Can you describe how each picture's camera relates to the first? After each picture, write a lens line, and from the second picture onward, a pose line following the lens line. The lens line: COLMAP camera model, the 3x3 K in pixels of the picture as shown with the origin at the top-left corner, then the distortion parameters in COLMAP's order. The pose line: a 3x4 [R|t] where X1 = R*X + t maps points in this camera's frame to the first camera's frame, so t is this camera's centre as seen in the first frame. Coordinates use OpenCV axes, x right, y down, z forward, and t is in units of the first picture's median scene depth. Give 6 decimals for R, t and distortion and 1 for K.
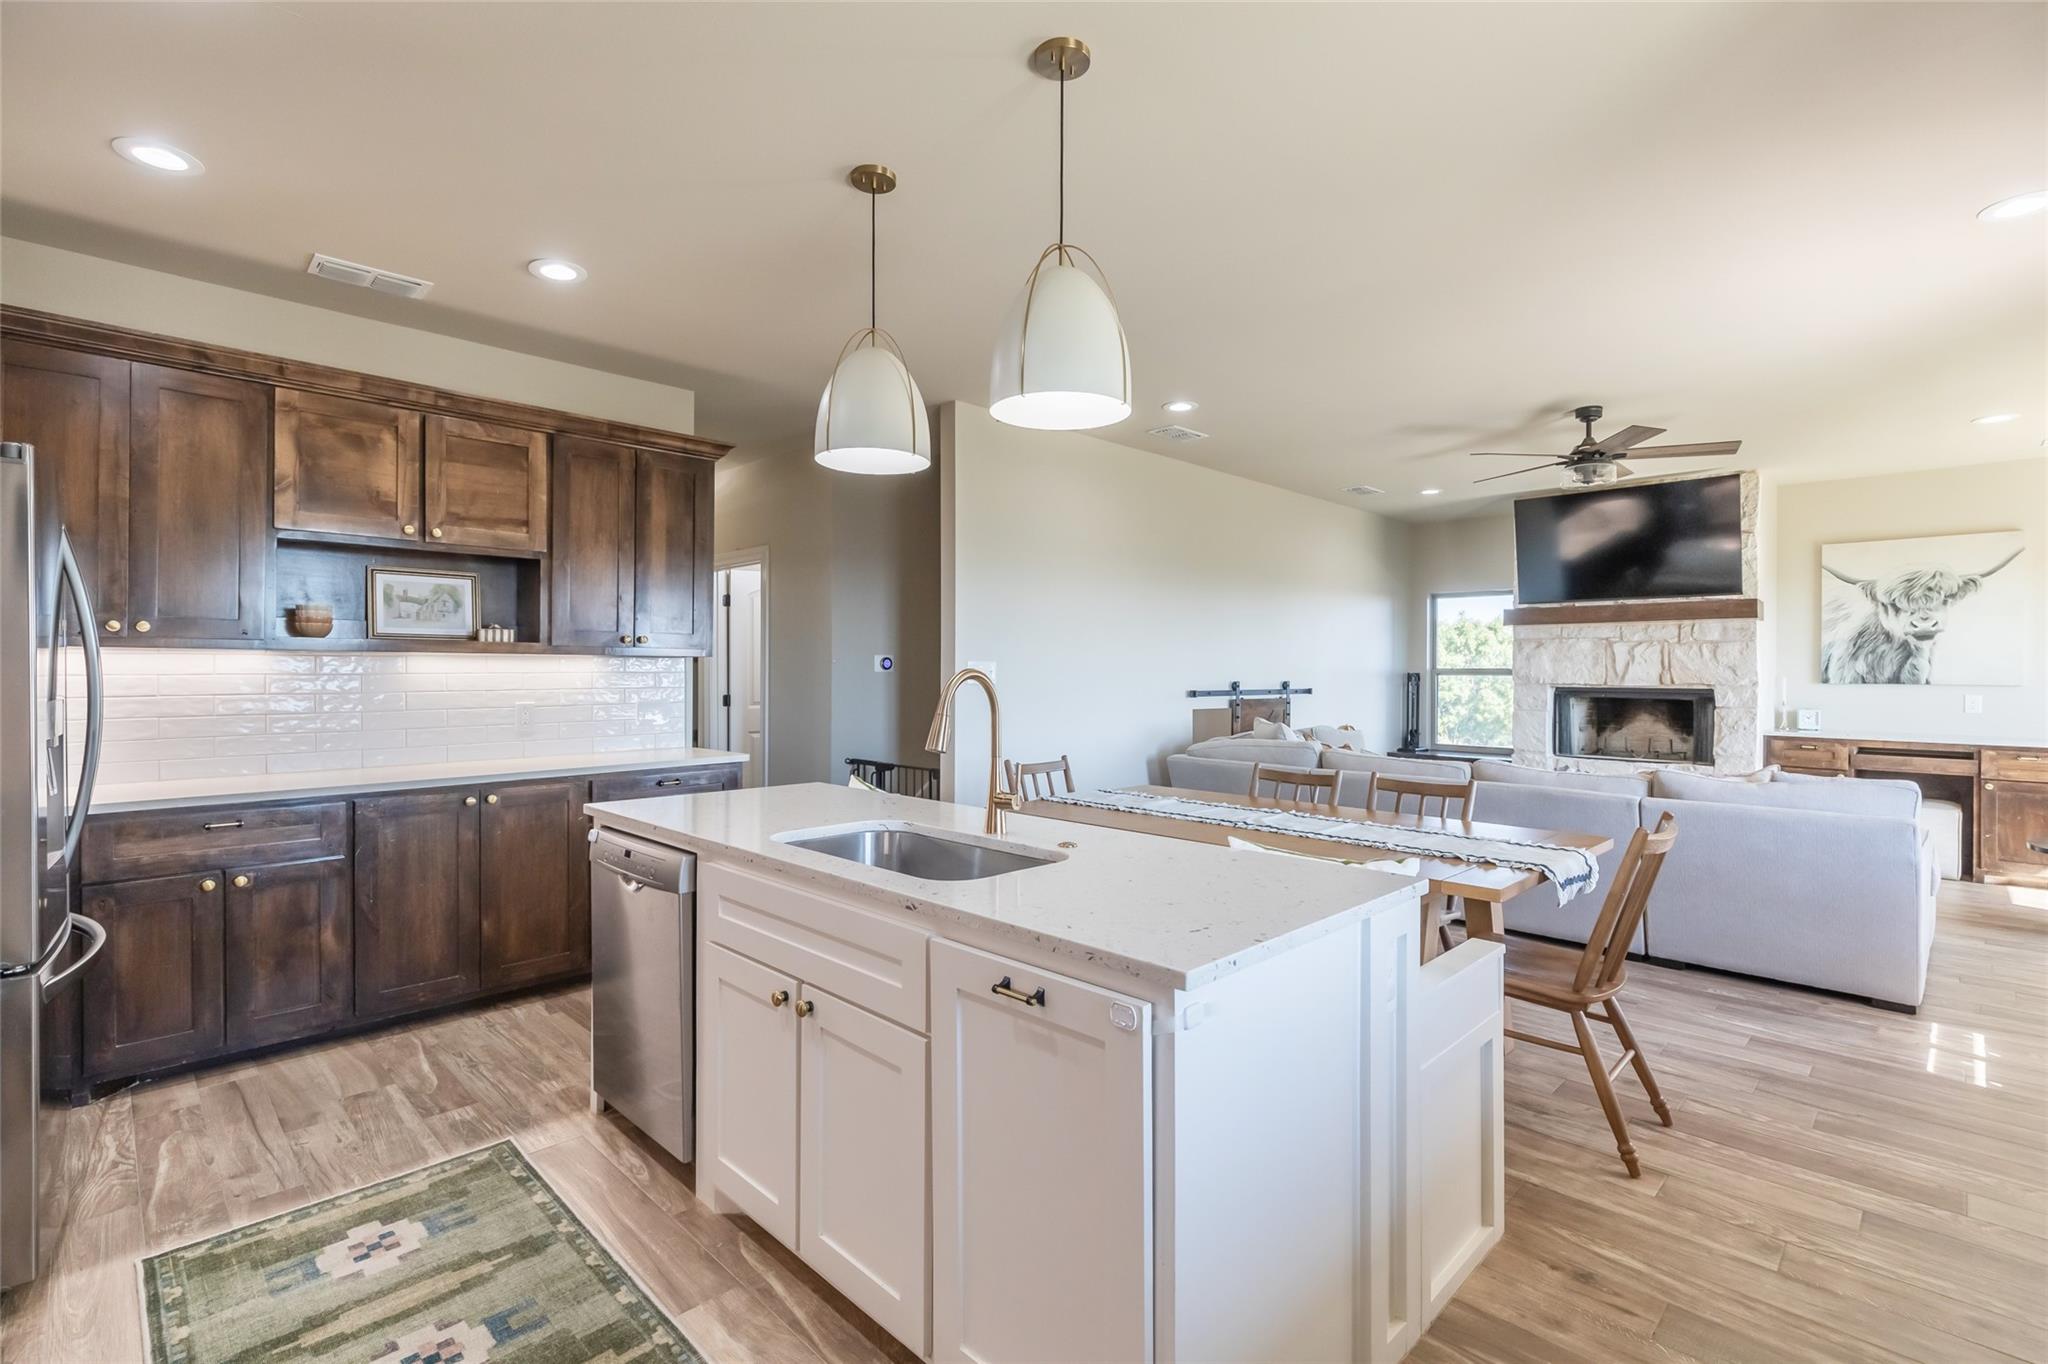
lens RADIAL K [[929.6, 0, 1024.2], [0, 929.6, 673.4], [0, 0, 1]] dist [0.008836, -0.002864]
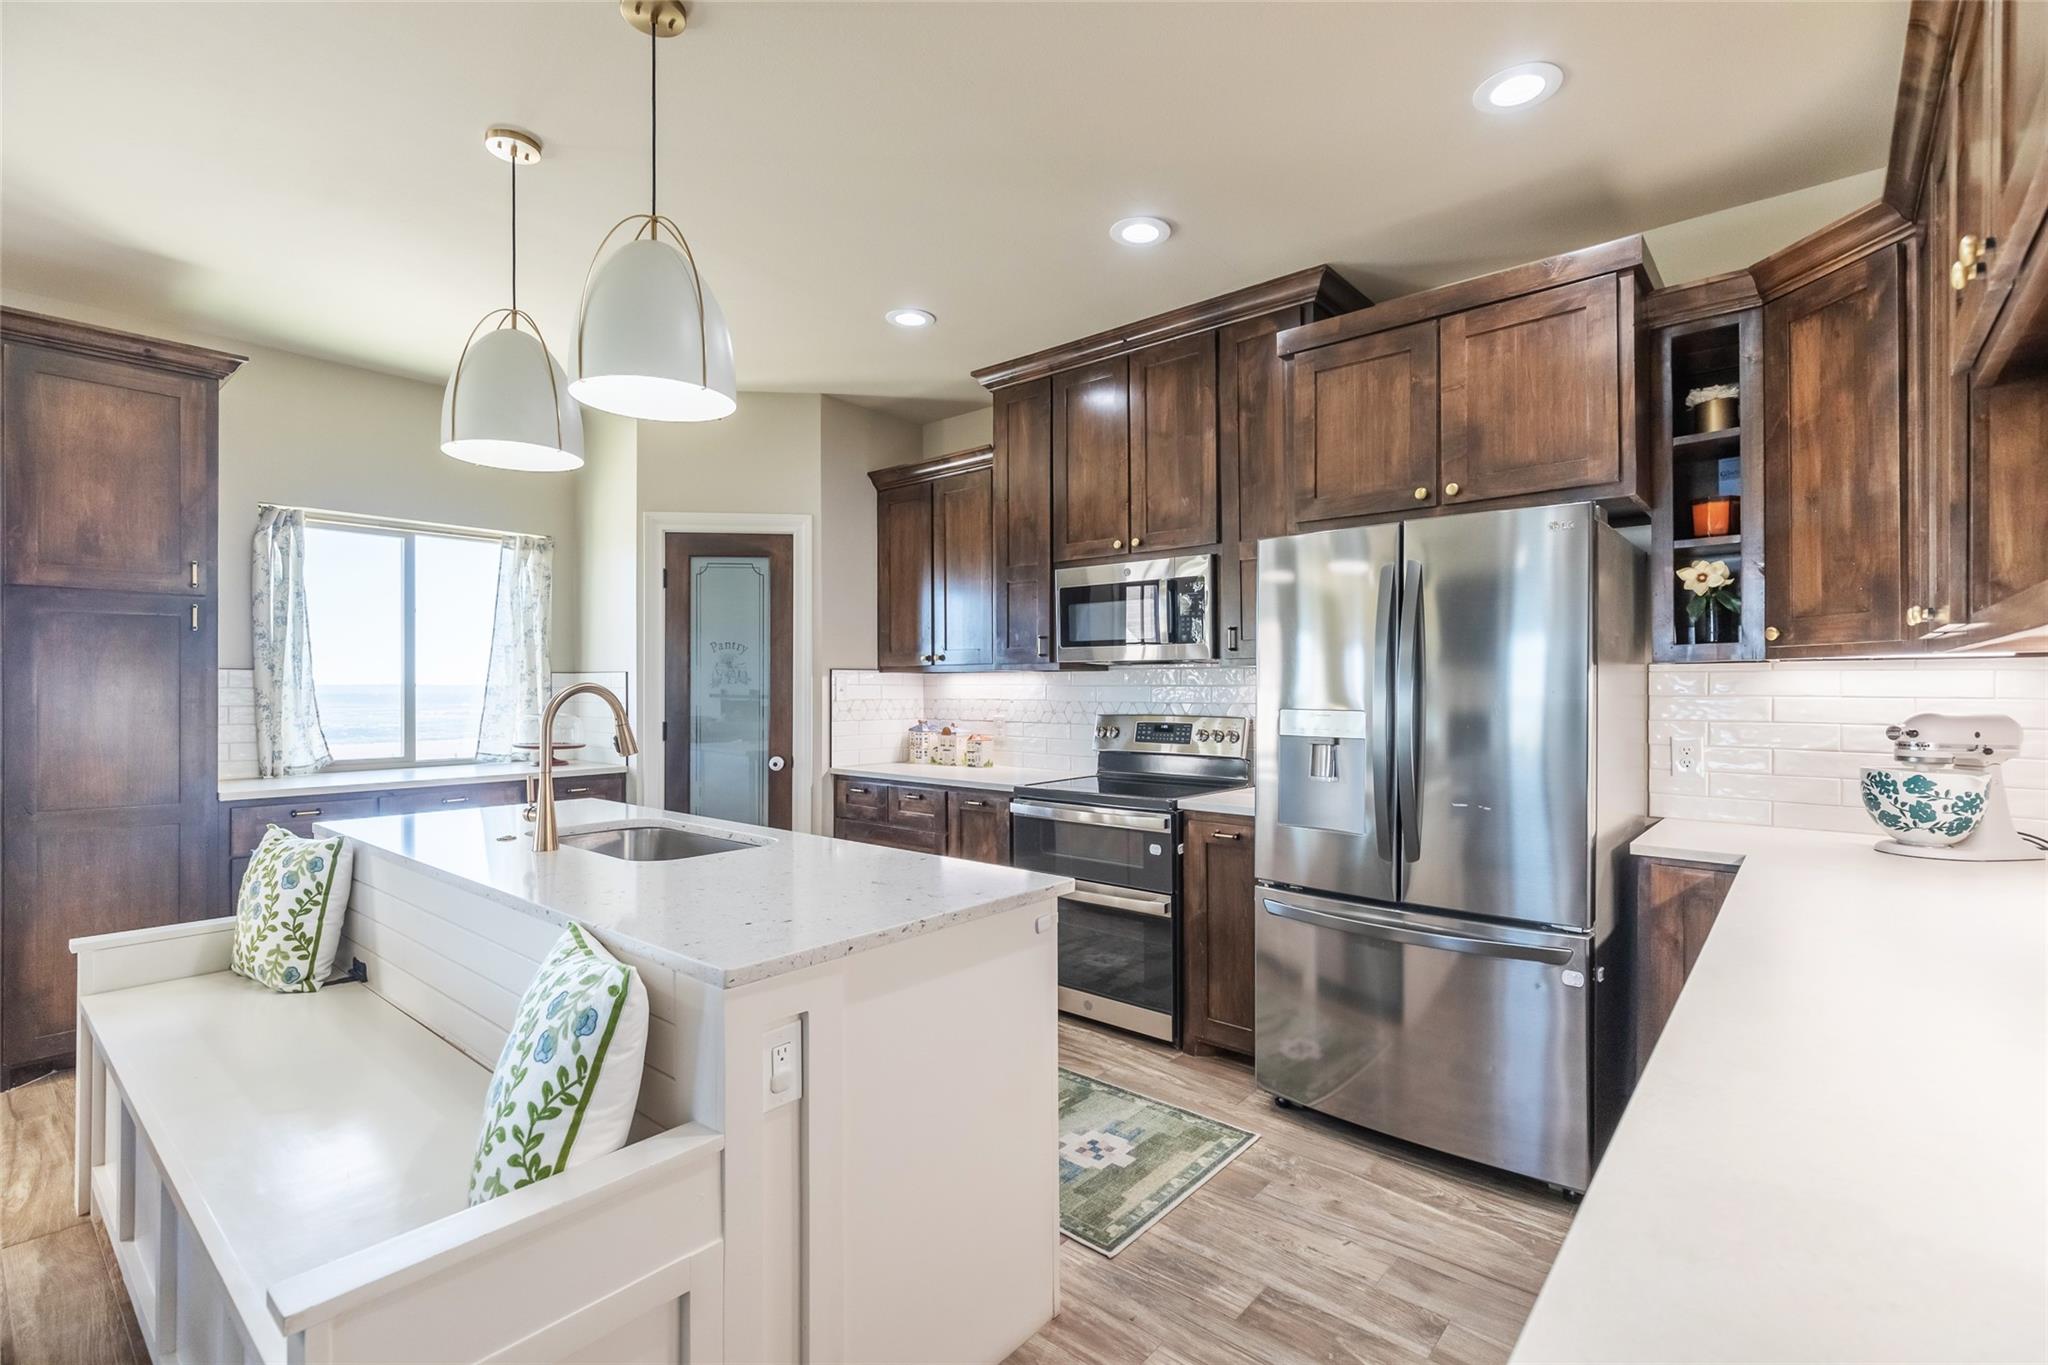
lens RADIAL K [[929.6, 0, 1029.3], [0, 929.6, 682.7], [0, 0, 1]] dist [0.008836, -0.002864]
pose [[-0.996590, -0.004167, -0.082410, -0.275643], [-0.004155, 0.999991, -0.000315, -0.004064], [0.082411, 0.000029, -0.996598, 1.222482]]
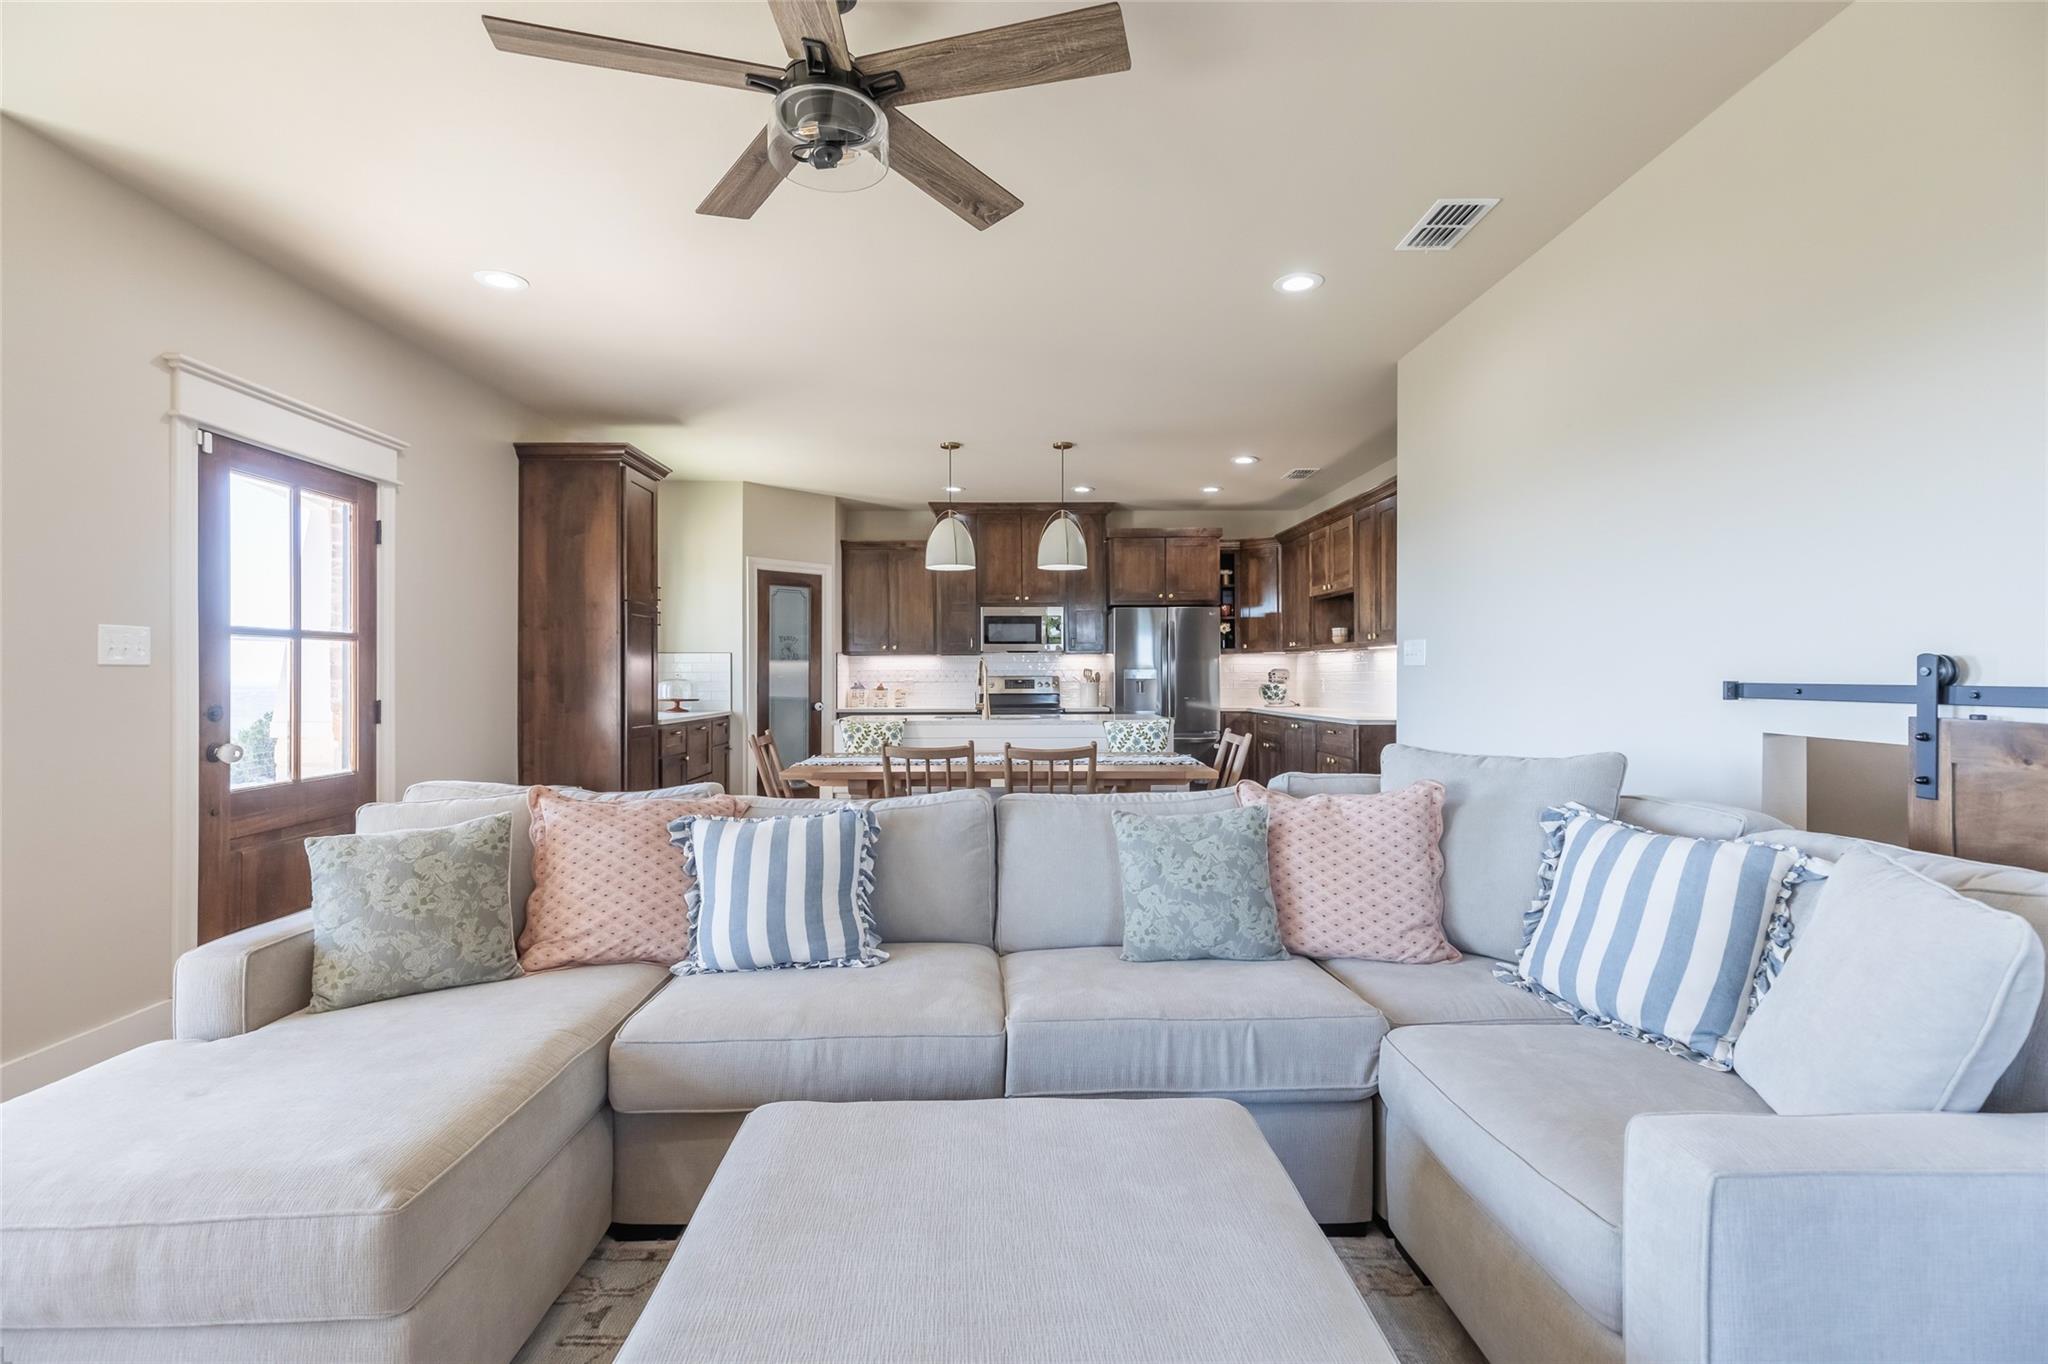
lens RADIAL K [[929.6, 0, 1018.0], [0, 929.6, 678.7], [0, 0, 1]] dist [0.008836, -0.002864]
pose [[-0.692941, 0.001468, -0.720992, 1.108343], [-0.002919, 0.999984, 0.004841, 0.027021], [0.720988, 0.005459, -0.692926, 1.761874]]
